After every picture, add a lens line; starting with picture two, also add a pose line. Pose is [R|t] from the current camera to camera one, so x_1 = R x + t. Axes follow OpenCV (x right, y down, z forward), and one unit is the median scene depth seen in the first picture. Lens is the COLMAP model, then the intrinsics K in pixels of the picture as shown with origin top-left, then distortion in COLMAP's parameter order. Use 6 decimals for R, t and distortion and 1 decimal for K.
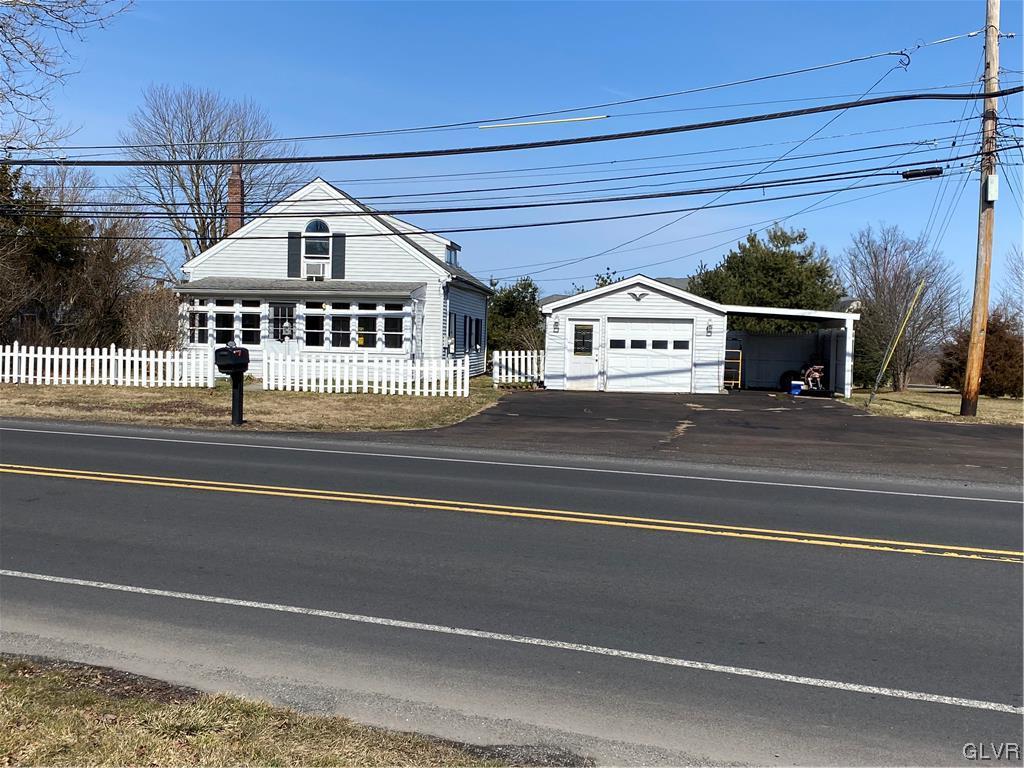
lens RADIAL K [[1171.0, 0, 512.0], [0, 1171.0, 384.0], [0, 0, 1]] dist [0.174743, 0.003697]
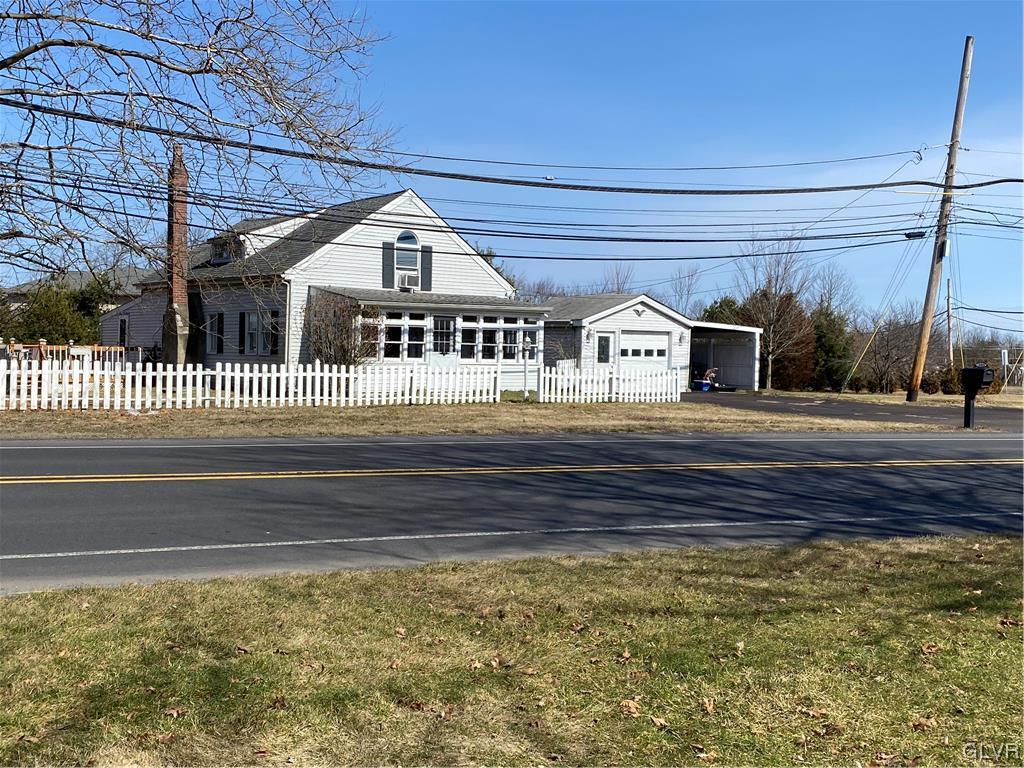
lens RADIAL K [[1171.0, 0, 512.0], [0, 1171.0, 384.0], [0, 0, 1]] dist [0.174743, 0.003697]
pose [[0.740165, -0.027793, 0.671850, -0.801275], [0.022386, 0.999610, 0.016690, -0.025375], [-0.672052, 0.002687, 0.740499, 0.209999]]
